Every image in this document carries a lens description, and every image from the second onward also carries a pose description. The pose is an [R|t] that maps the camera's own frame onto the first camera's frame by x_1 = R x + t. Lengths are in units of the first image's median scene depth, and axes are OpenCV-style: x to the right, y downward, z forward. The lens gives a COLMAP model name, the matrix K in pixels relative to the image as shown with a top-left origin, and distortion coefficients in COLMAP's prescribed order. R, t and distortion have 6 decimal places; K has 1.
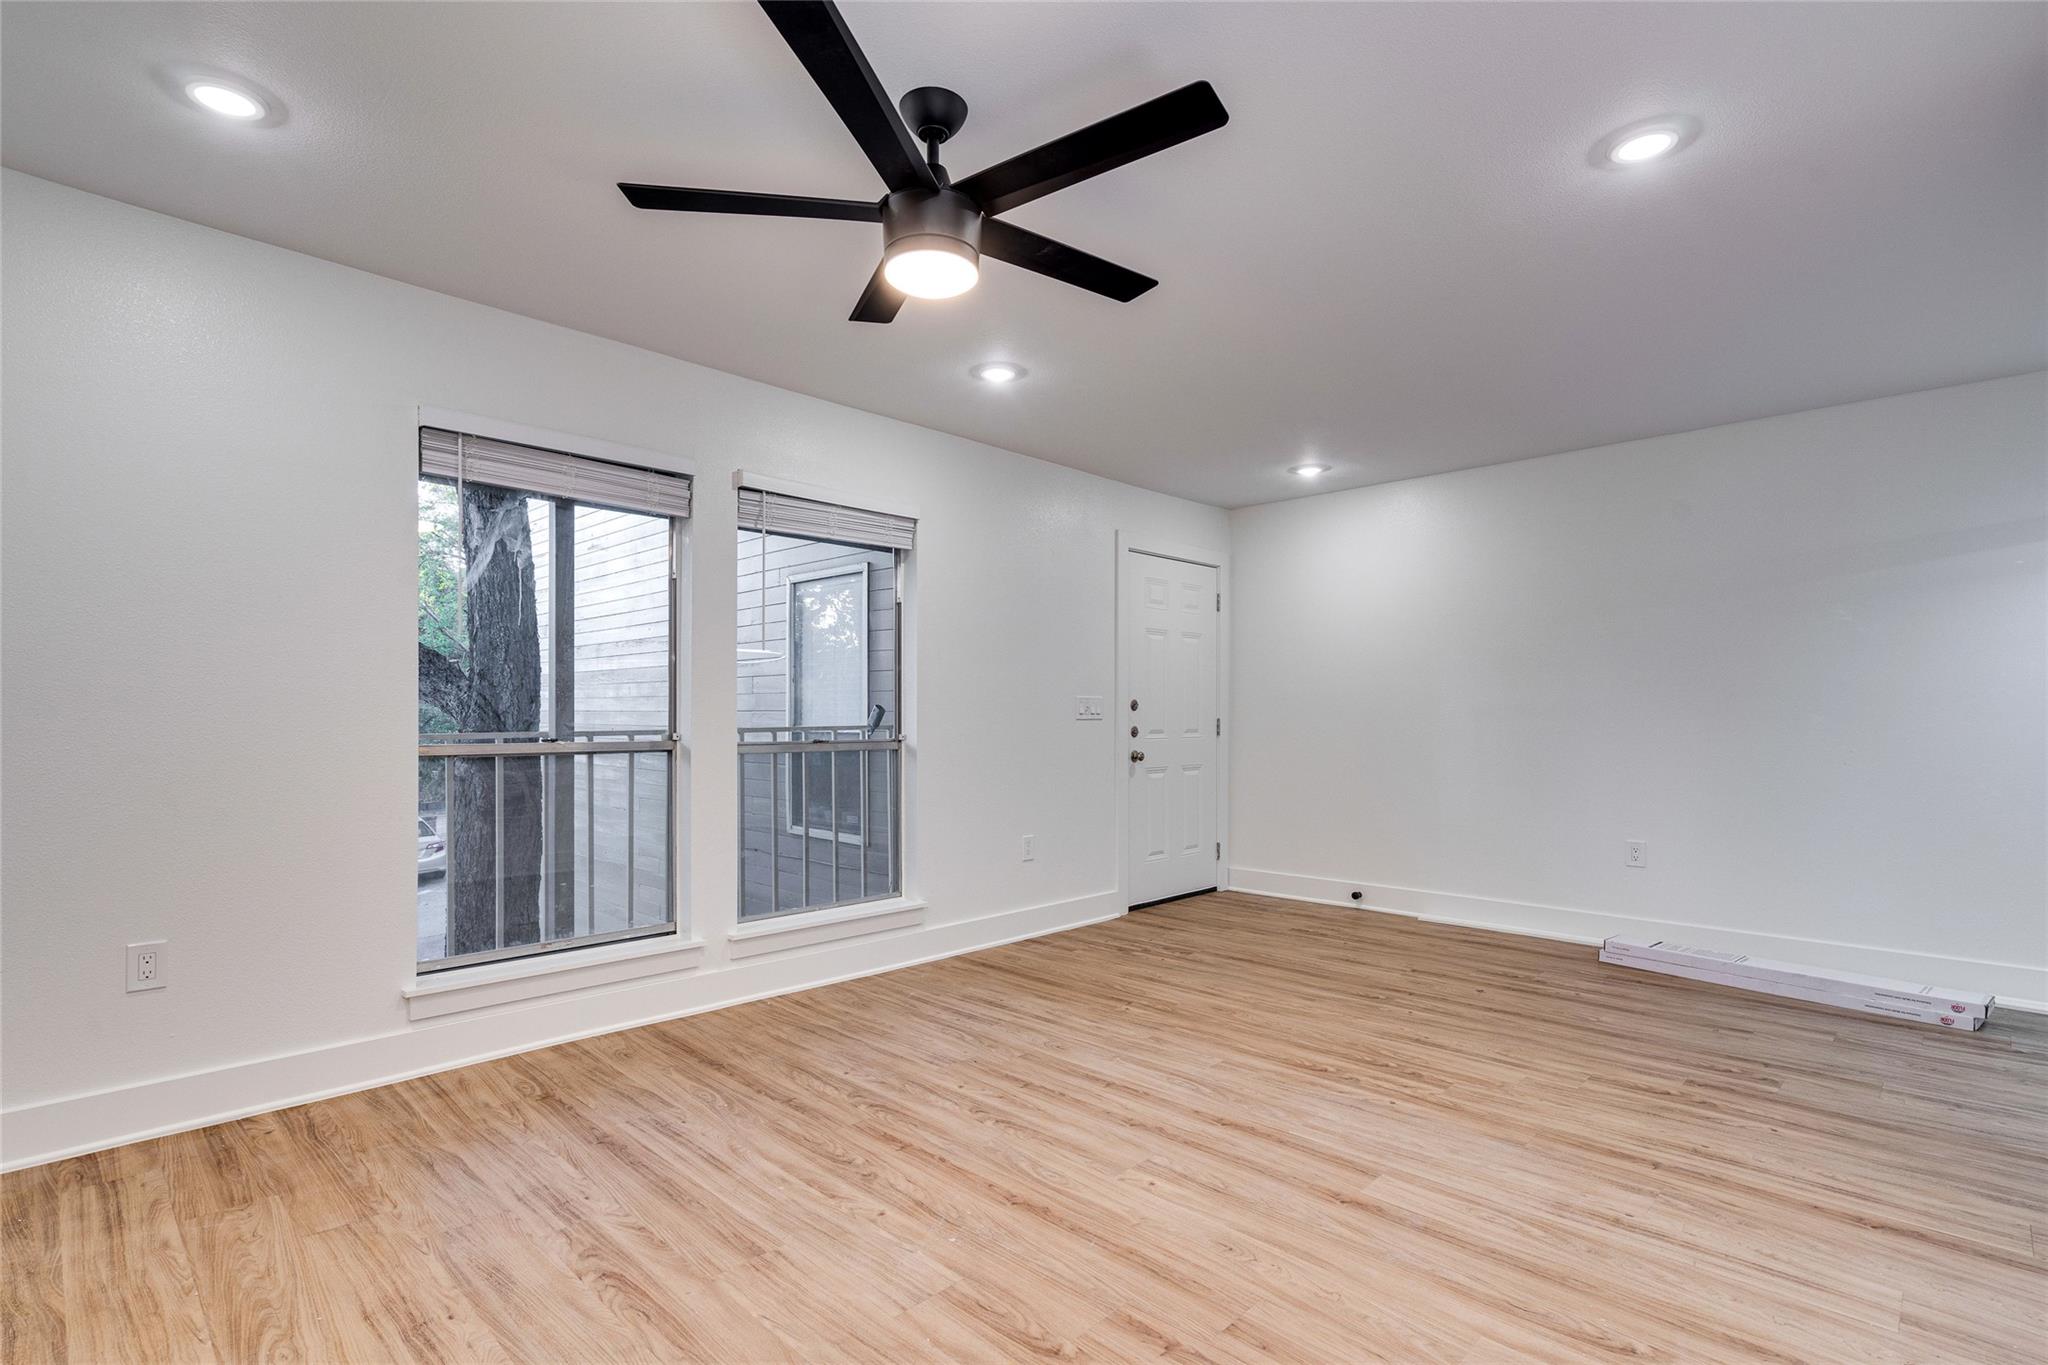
lens RADIAL K [[963.3, 0, 1033.8], [0, 963.3, 697.0], [0, 0, 1]] dist [-0.003746, 0.001080]
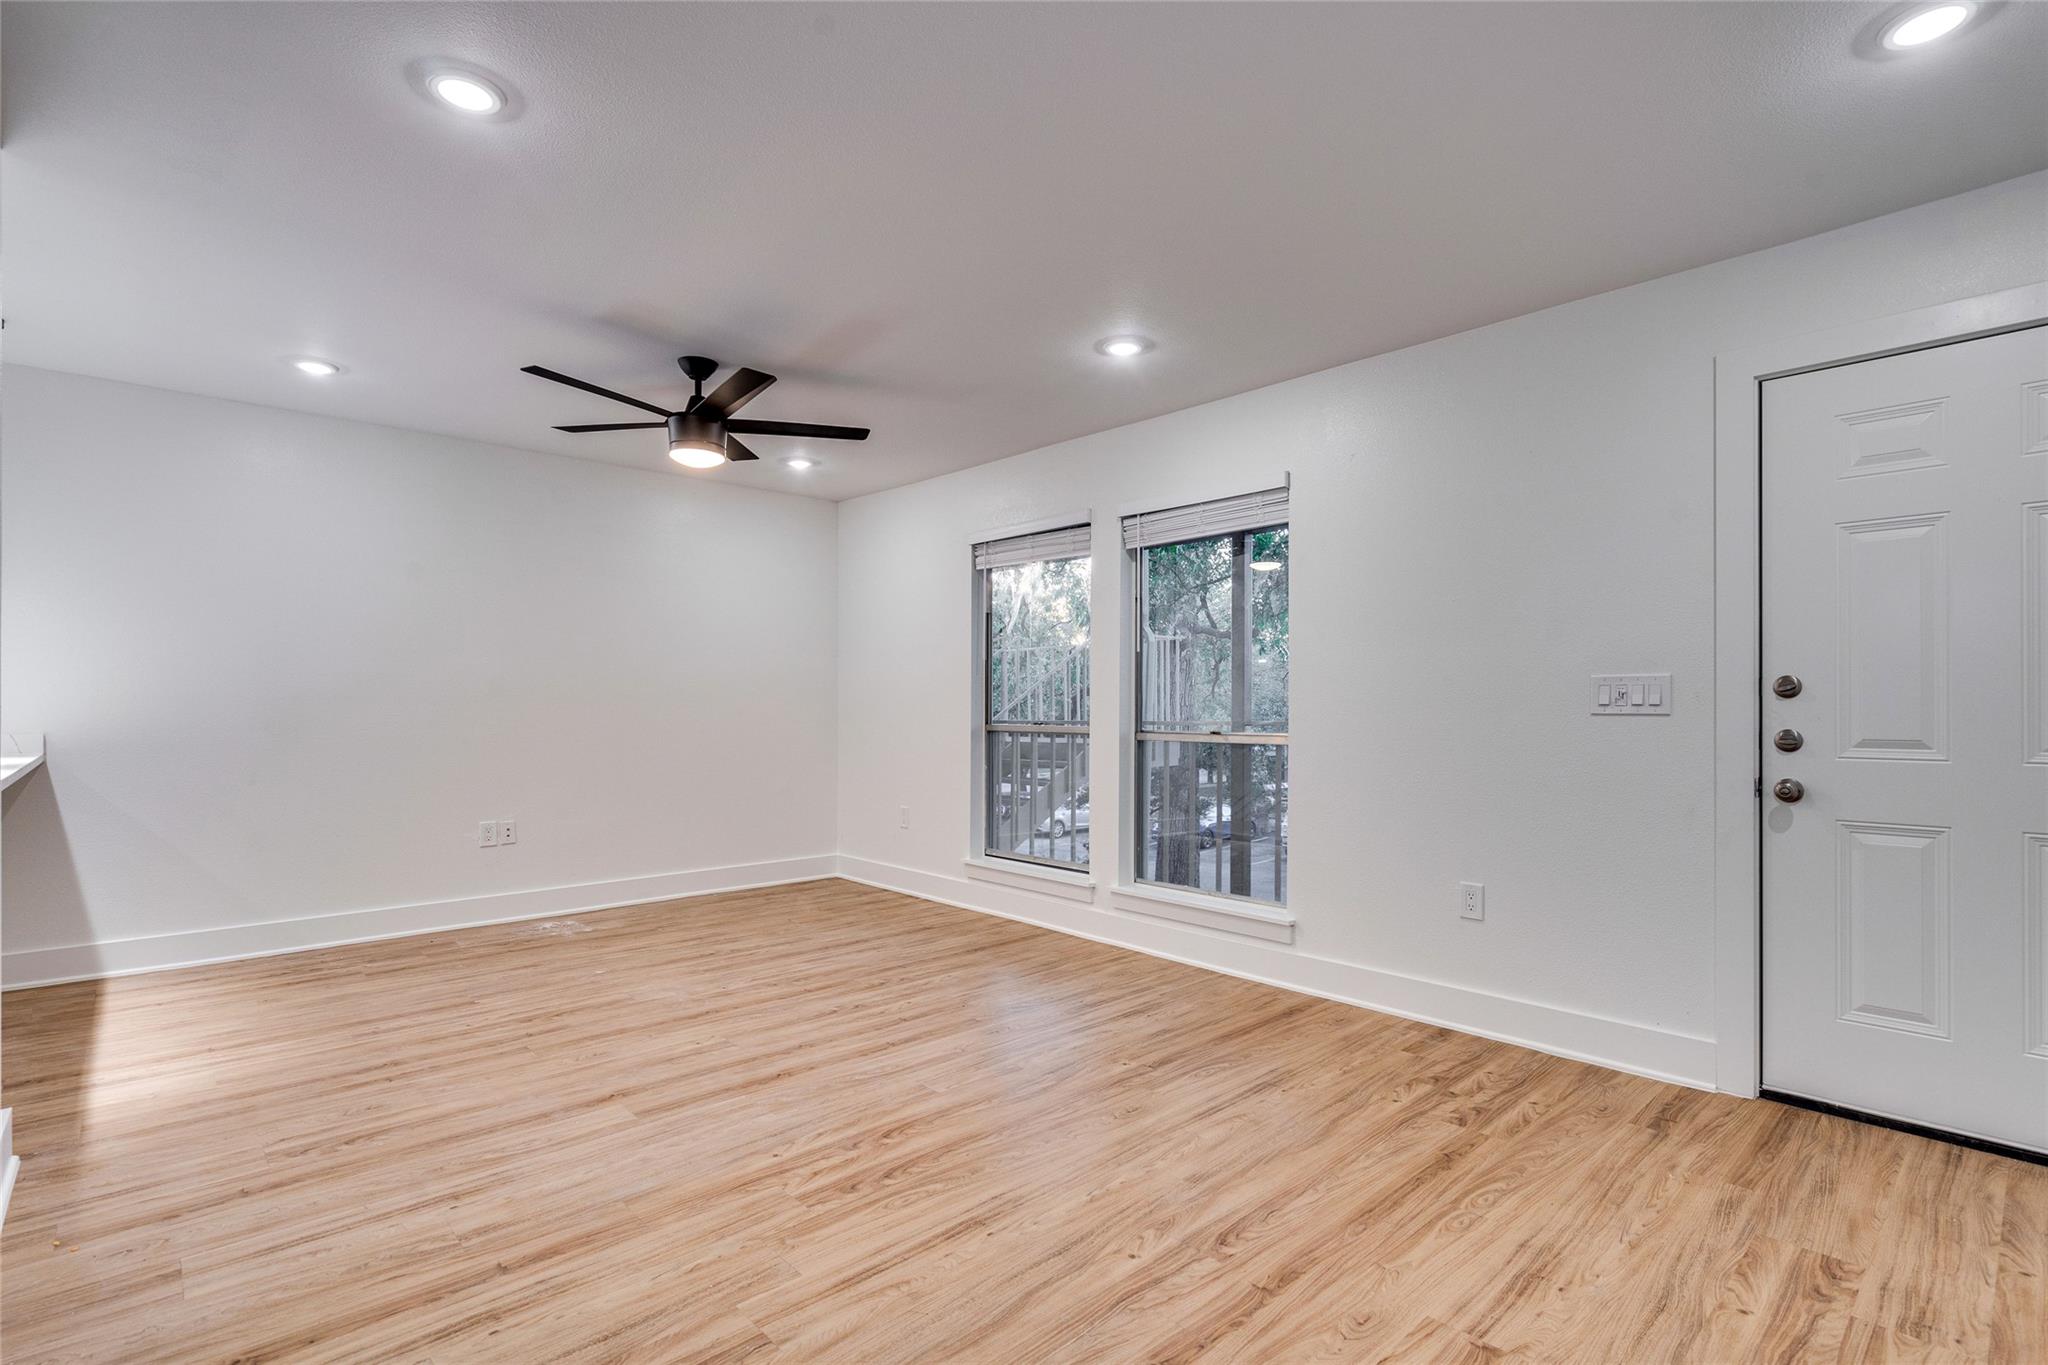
lens RADIAL K [[963.3, 0, 1020.8], [0, 963.3, 697.7], [0, 0, 1]] dist [-0.003746, 0.001080]
pose [[-0.050347, -0.011096, -0.998670, 1.123706], [0.016263, 0.999797, -0.011929, 0.024380], [0.998599, -0.016842, -0.050157, 1.163450]]
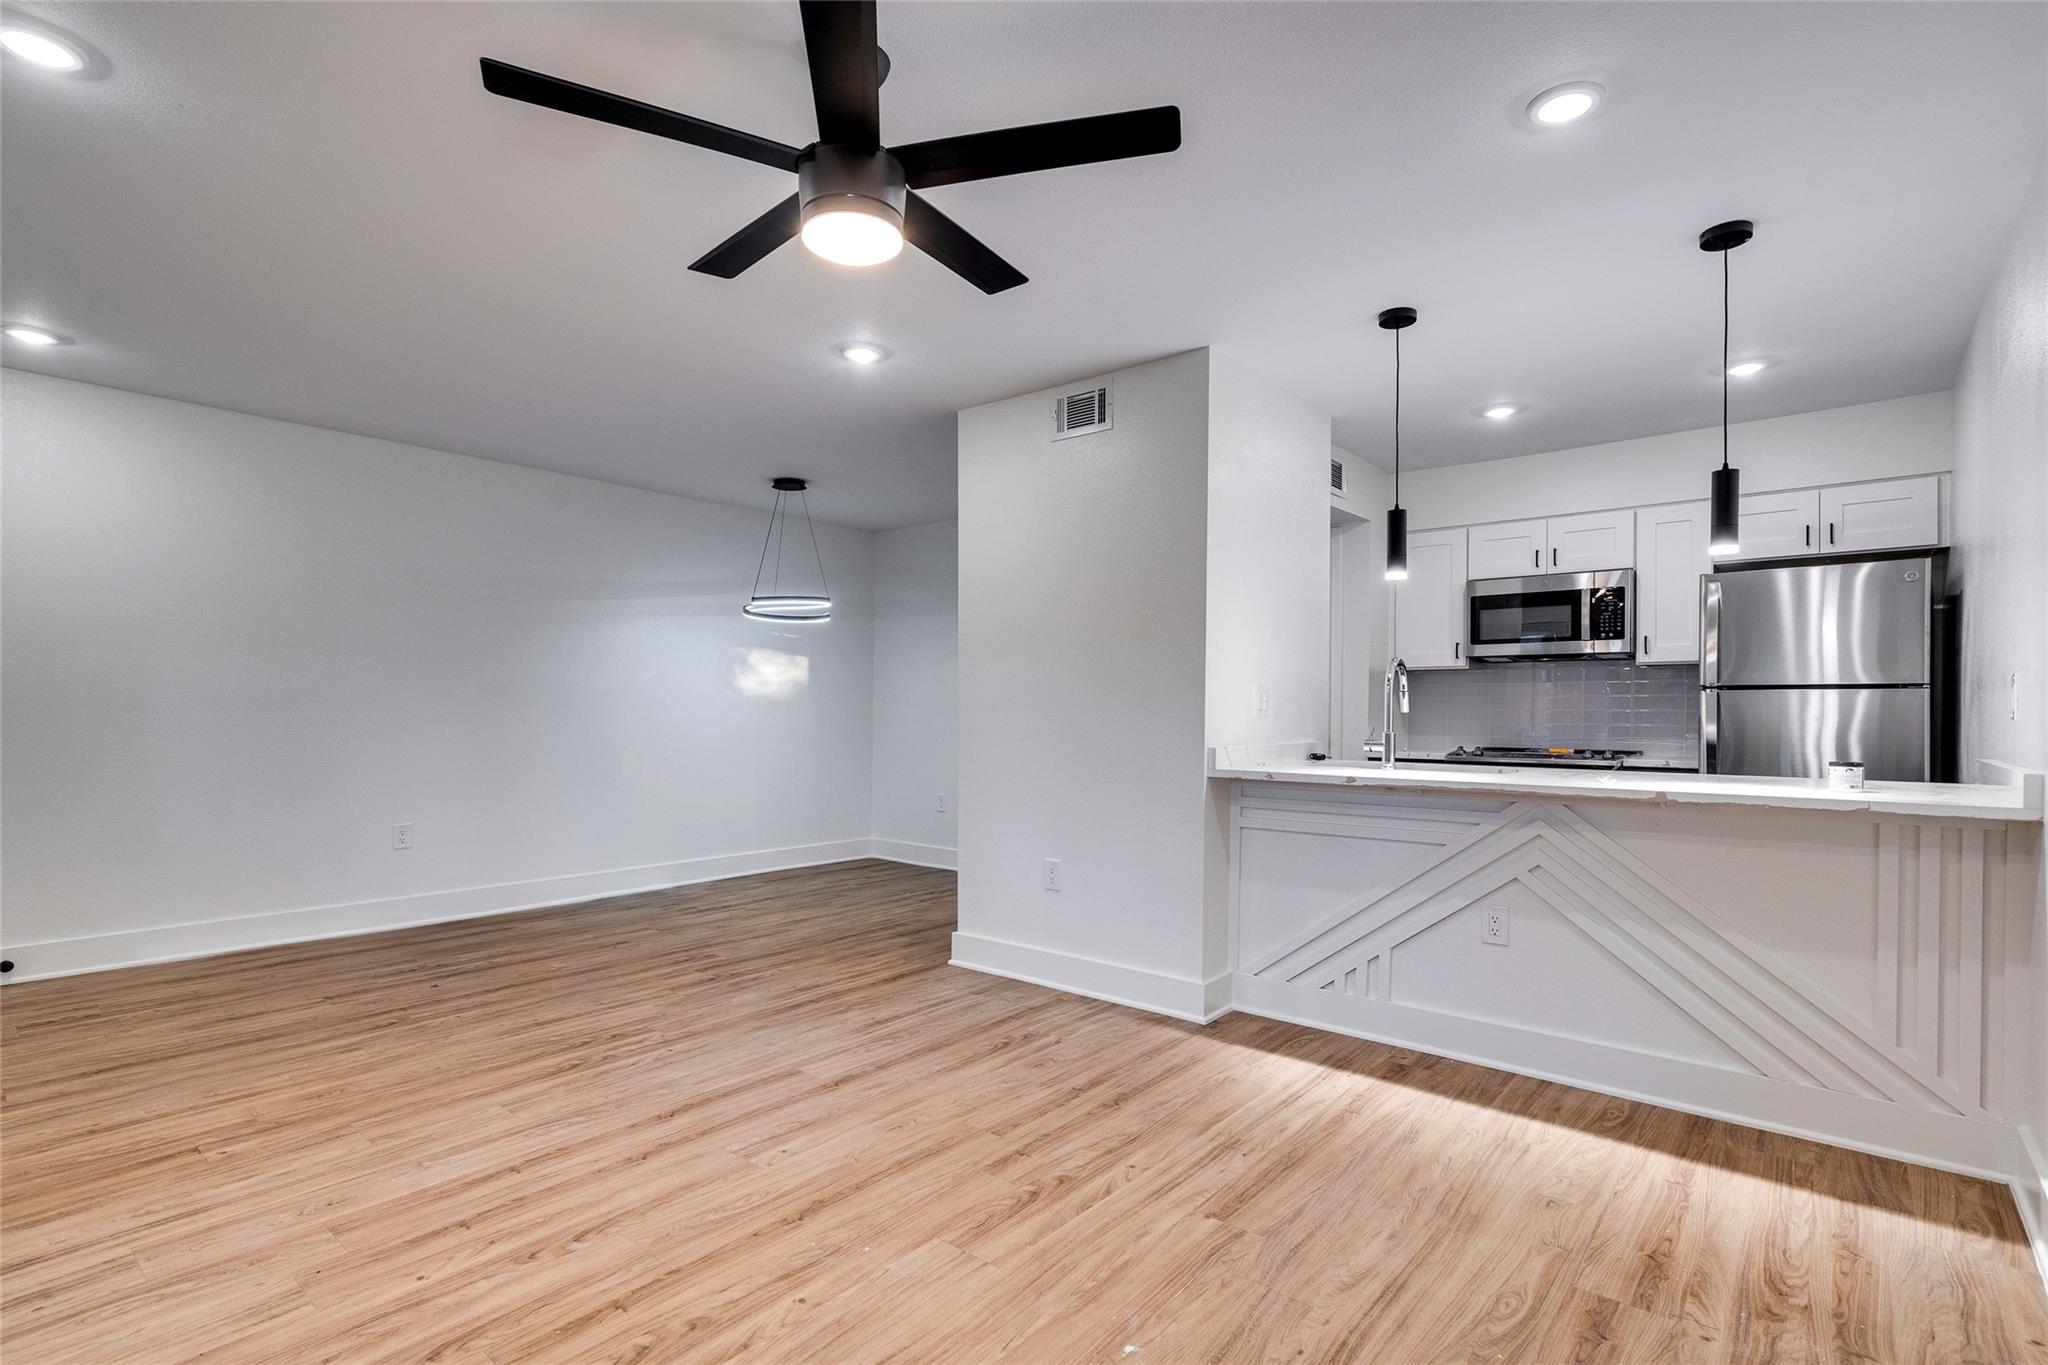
lens RADIAL K [[963.3, 0, 1013.4], [0, 963.3, 700.2], [0, 0, 1]] dist [-0.003746, 0.001080]
pose [[-0.067030, 0.009538, 0.997705, -0.719852], [-0.028116, 0.999539, -0.011444, 0.011581], [-0.997355, -0.028819, -0.066731, 0.628576]]
